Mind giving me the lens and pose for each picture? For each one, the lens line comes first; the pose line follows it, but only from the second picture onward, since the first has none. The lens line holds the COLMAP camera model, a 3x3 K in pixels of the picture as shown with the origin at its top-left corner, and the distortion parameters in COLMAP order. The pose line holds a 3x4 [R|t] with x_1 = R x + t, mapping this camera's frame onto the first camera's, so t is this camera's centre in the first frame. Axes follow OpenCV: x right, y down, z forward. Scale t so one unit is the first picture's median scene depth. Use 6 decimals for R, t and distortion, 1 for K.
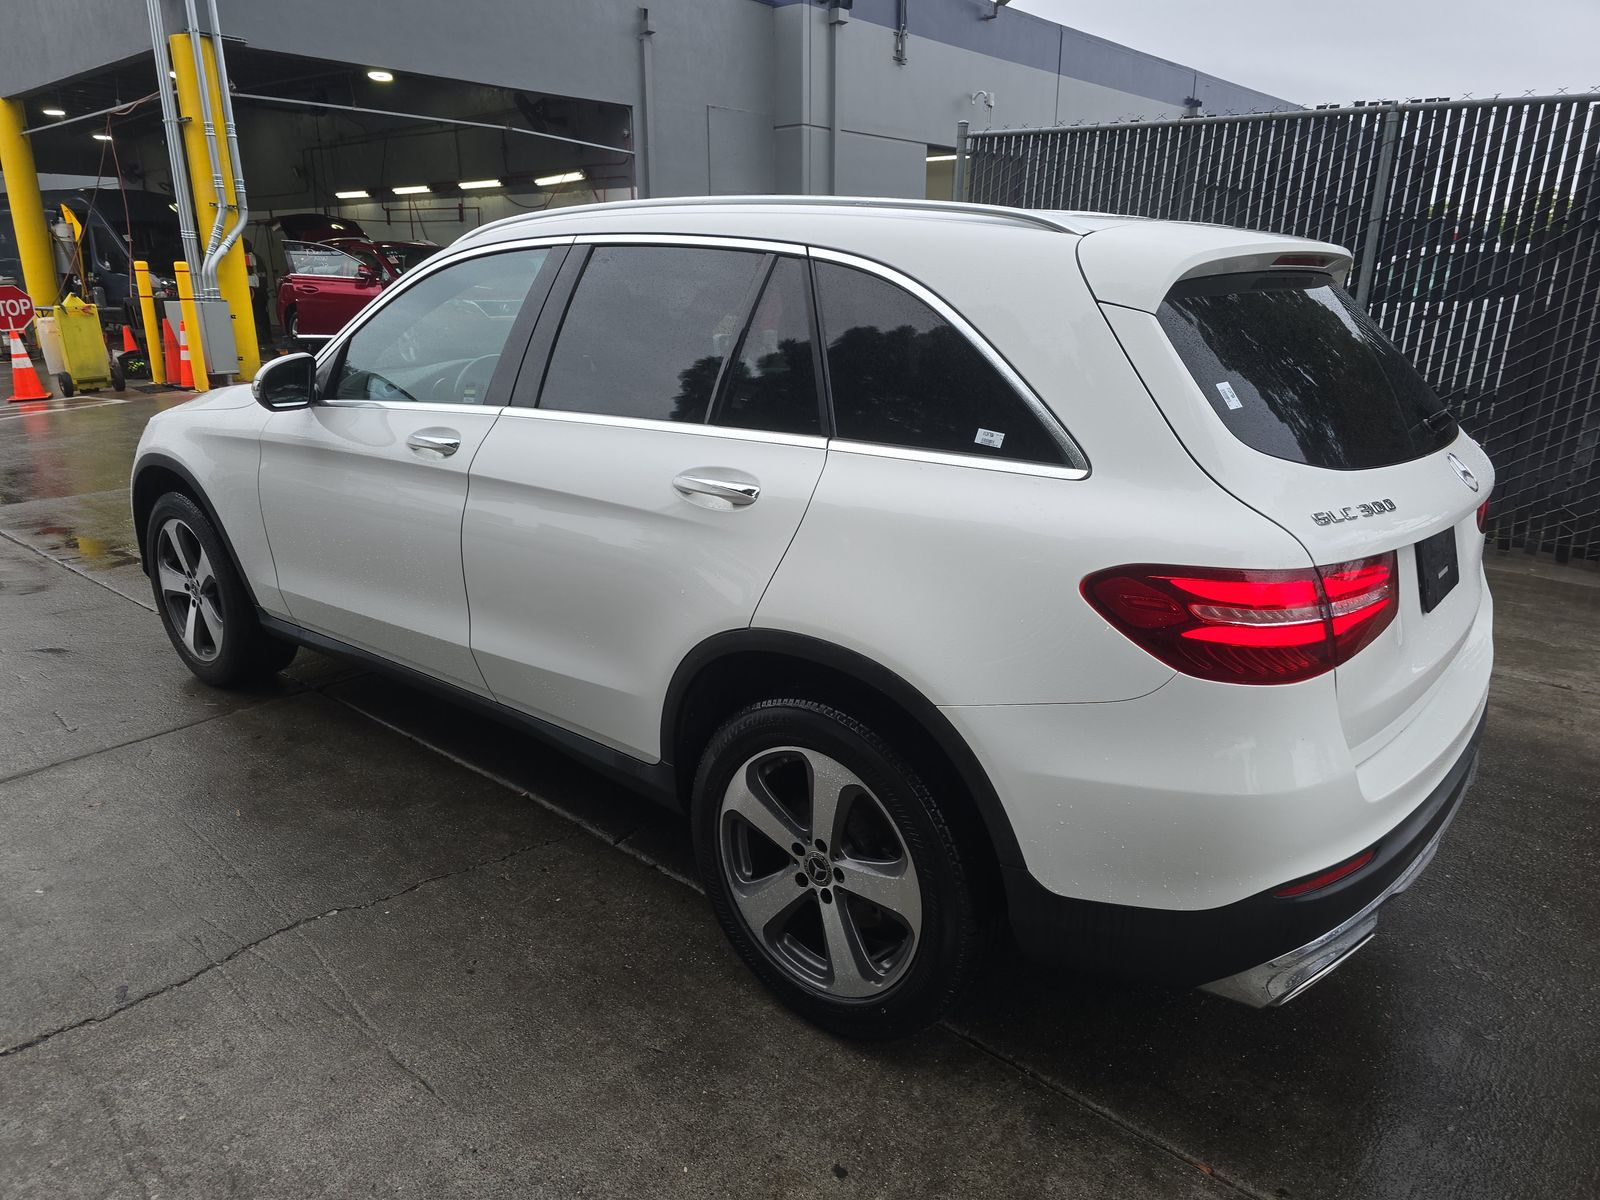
lens RADIAL K [[1027.0, 0, 806.0], [0, 1027.0, 597.2], [0, 0, 1]] dist [-0.000202, -0.025439]
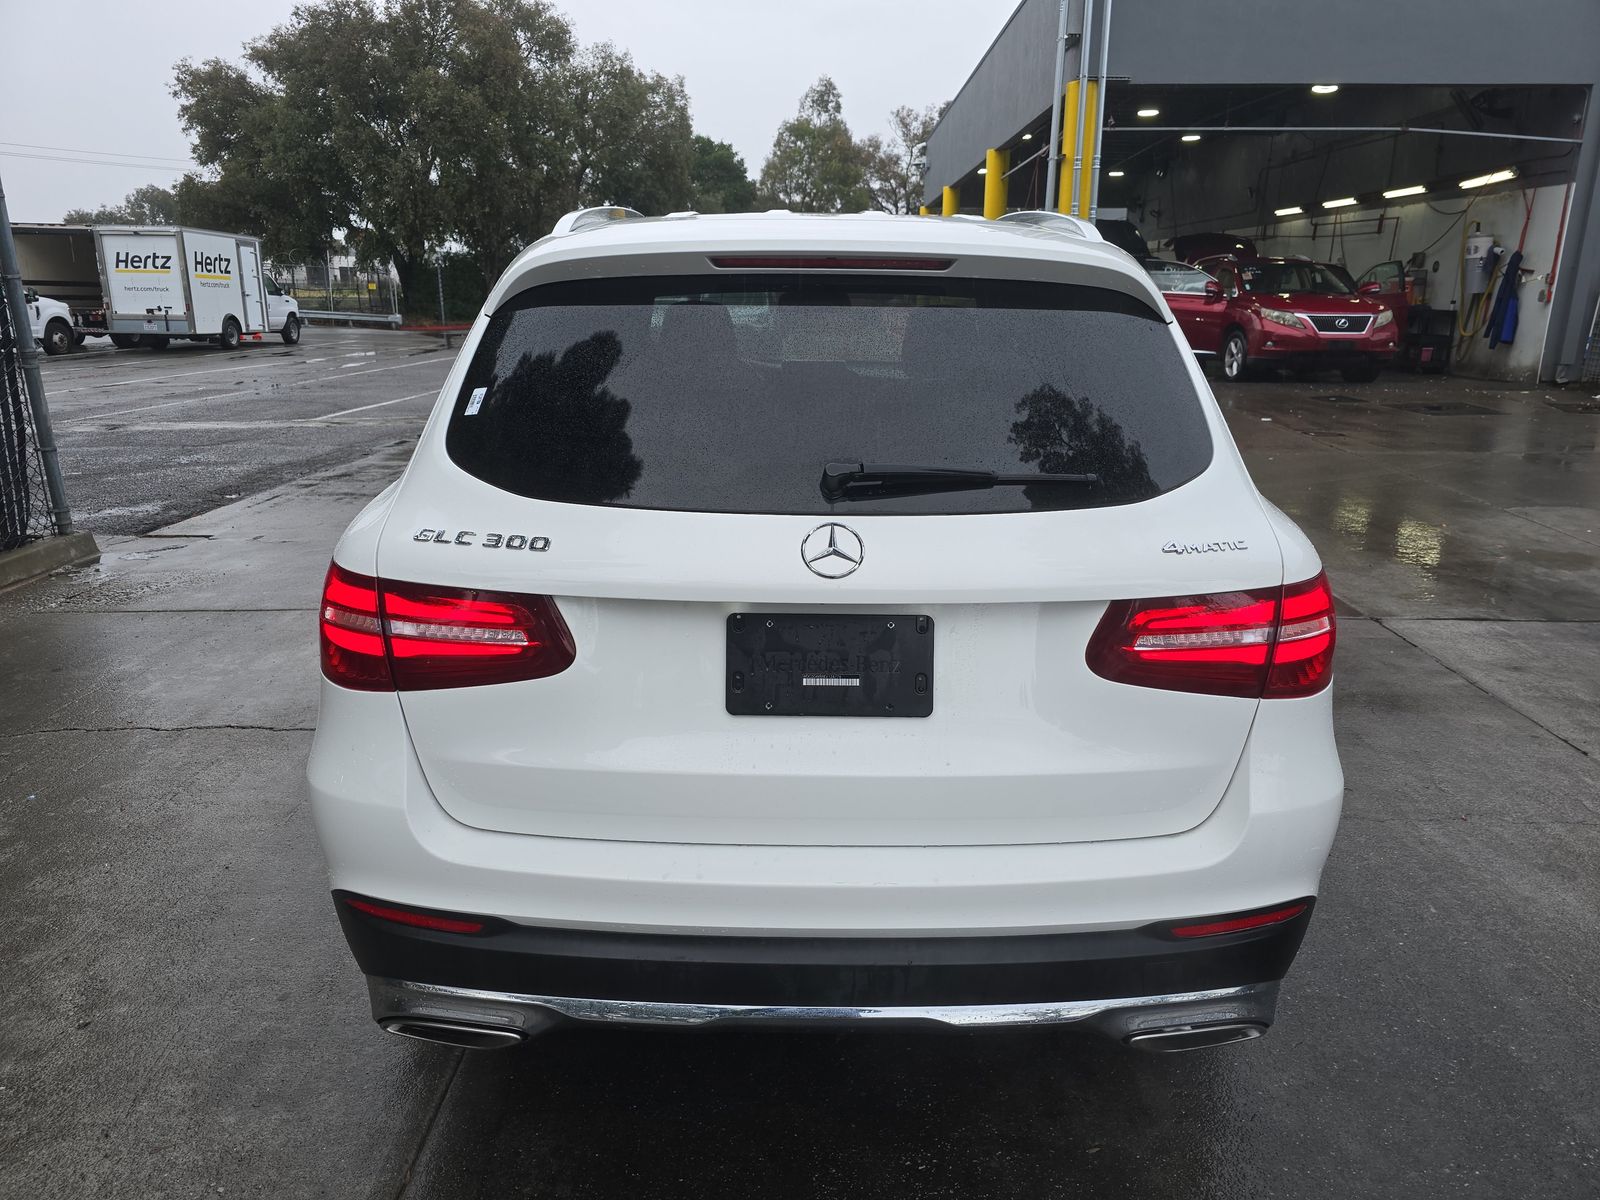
lens RADIAL K [[1027.0, 0, 806.0], [0, 1027.0, 597.2], [0, 0, 1]] dist [-0.000202, -0.025439]
pose [[0.634516, 0.206136, -0.744914, 0.099644], [-0.217983, 0.972382, 0.083405, -0.012252], [0.741534, 0.109457, 0.661926, 0.045316]]
